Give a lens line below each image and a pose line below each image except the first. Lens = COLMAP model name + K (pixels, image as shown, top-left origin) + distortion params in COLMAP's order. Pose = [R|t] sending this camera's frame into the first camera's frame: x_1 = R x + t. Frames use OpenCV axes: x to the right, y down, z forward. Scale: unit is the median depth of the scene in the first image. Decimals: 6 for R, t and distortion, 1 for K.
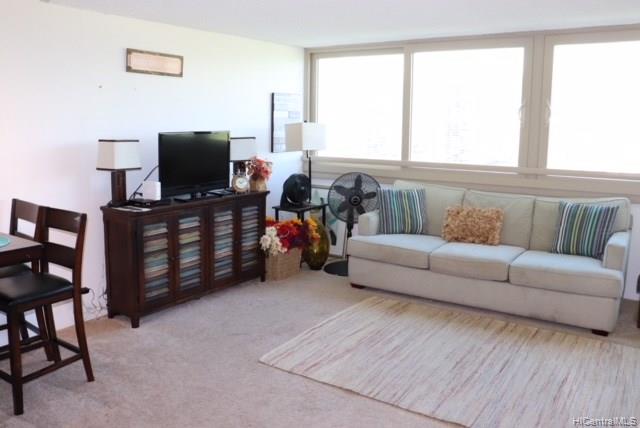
lens RADIAL K [[539.5, 0, 320.0], [0, 539.5, 214.0], [0, 0, 1]] dist [-0.041466, 0.001563]
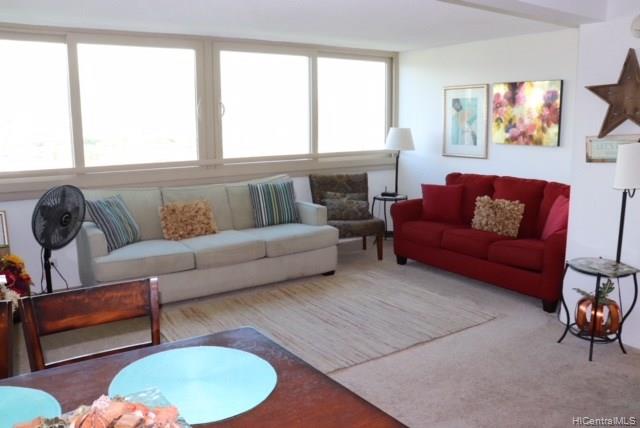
lens RADIAL K [[549.8, 0, 320.0], [0, 549.8, 214.0], [0, 0, 1]] dist [-0.095732, 0.003447]
pose [[0.386770, -0.169036, 0.906551, -0.606798], [0.166487, 0.979703, 0.111646, -0.069790], [-0.907023, 0.107748, 0.407062, 0.377200]]
